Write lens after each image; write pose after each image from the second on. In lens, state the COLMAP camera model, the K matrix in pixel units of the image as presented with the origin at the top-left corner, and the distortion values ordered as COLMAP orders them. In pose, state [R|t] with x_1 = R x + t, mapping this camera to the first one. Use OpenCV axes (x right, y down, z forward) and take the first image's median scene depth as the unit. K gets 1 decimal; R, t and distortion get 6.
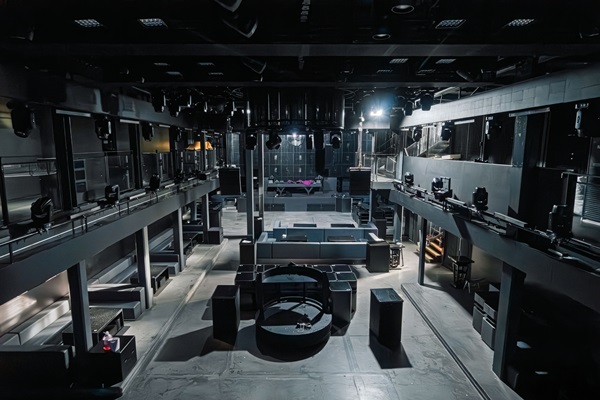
lens RADIAL K [[366.1, 0, 300.0], [0, 366.1, 200.0], [0, 0, 1]] dist [-0.000722, -0.000225]
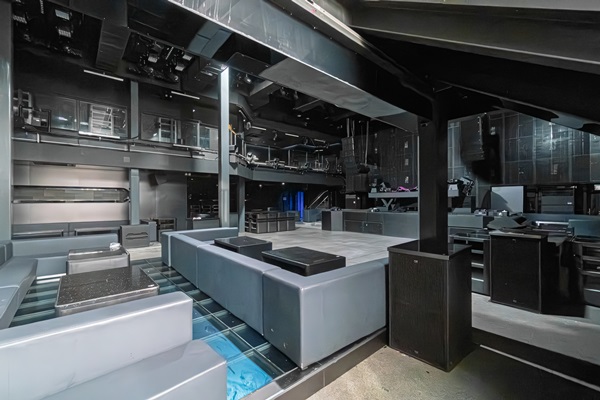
lens RADIAL K [[269.1, 0, 300.0], [0, 269.1, 200.0], [0, 0, 1]] dist [0.001543, 0.000178]
pose [[0.665137, -0.014107, -0.746588, 0.357602], [-0.096996, 0.989718, -0.105116, 0.058757], [0.740395, 0.142333, 0.656930, 1.042970]]
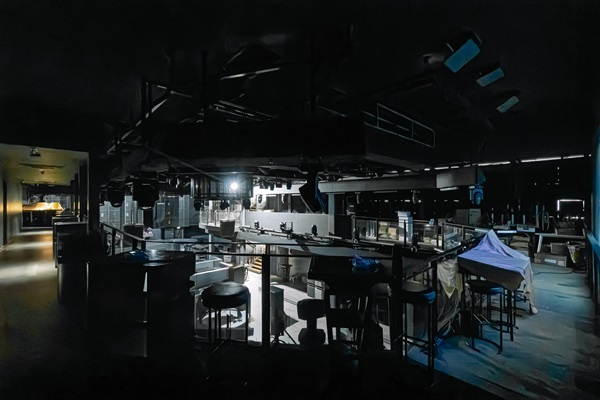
lens RADIAL K [[269.1, 0, 300.0], [0, 269.1, 200.0], [0, 0, 1]] dist [0.001543, 0.000178]
pose [[0.718355, -0.009238, 0.695615, -0.426031], [0.112879, 0.988209, -0.103446, -0.015442], [-0.686457, 0.152832, 0.710928, -0.071448]]
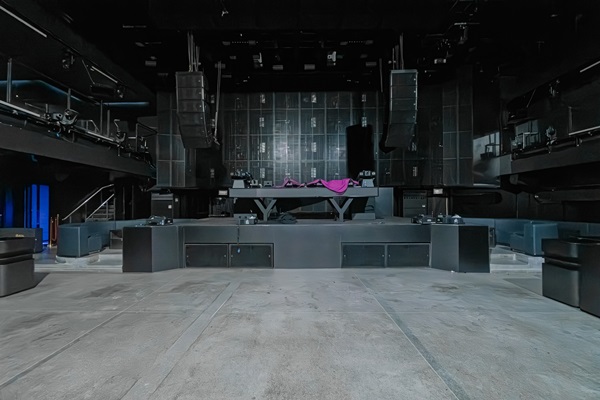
lens RADIAL K [[269.1, 0, 300.0], [0, 269.1, 200.0], [0, 0, 1]] dist [0.001543, 0.000178]
pose [[0.999265, -0.014860, -0.035347, -0.016228], [0.008917, 0.986634, -0.162707, 0.018752], [0.037293, 0.162272, 0.986041, 1.332308]]
